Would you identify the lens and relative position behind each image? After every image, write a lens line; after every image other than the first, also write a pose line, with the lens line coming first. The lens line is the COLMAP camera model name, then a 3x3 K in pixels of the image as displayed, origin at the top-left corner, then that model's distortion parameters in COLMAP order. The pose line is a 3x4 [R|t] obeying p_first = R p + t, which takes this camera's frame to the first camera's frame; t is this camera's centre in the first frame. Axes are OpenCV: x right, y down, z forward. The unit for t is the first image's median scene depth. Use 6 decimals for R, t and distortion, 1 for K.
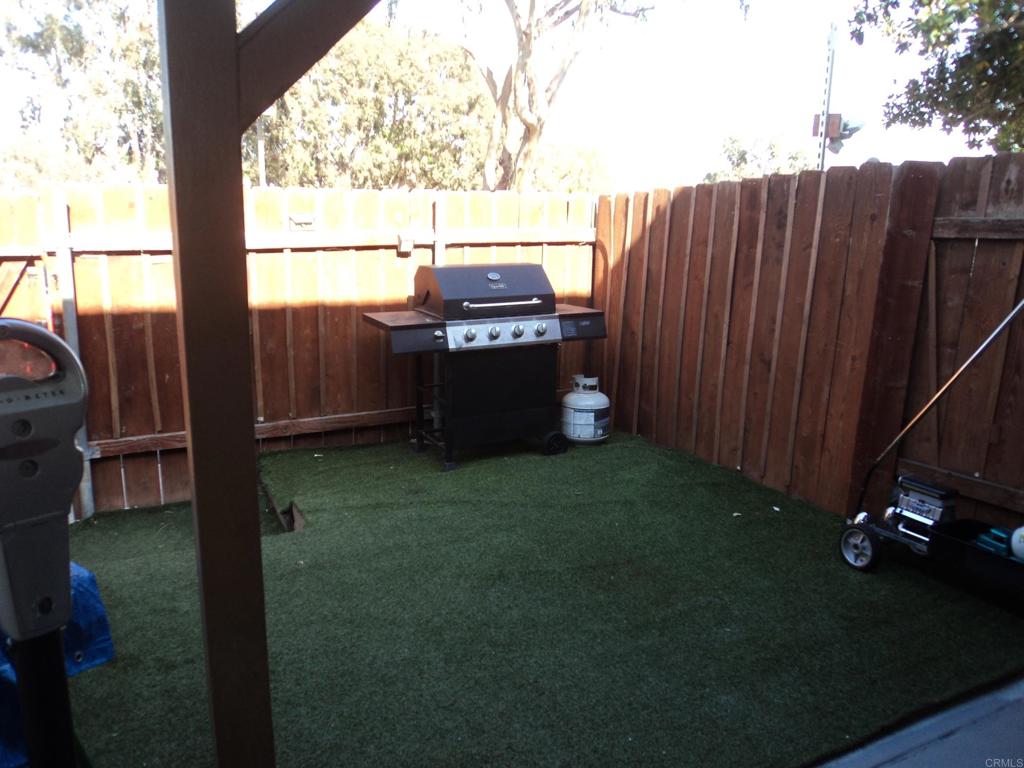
lens RADIAL K [[817.4, 0, 508.8], [0, 817.4, 380.9], [0, 0, 1]] dist [-0.049512, 0.043479]
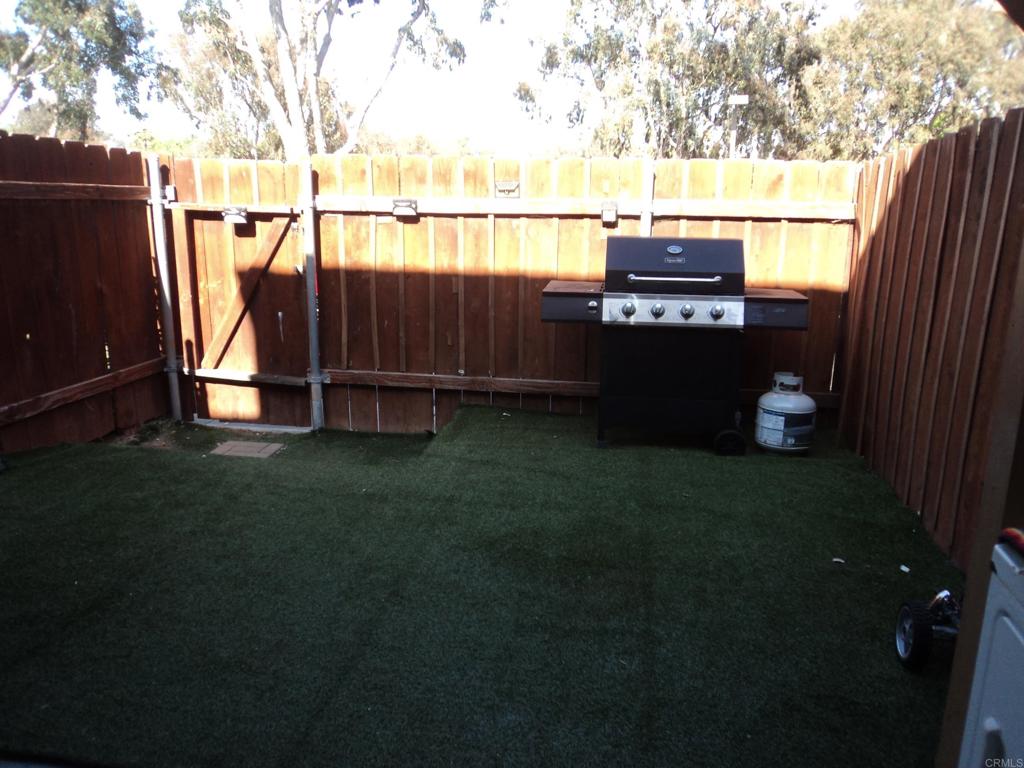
lens RADIAL K [[817.4, 0, 508.8], [0, 817.4, 380.9], [0, 0, 1]] dist [-0.049512, 0.043479]
pose [[0.802855, 0.133183, -0.581107, 0.371878], [-0.130424, 0.990354, 0.046784, -0.000311], [0.581733, 0.038230, 0.812481, 0.149493]]
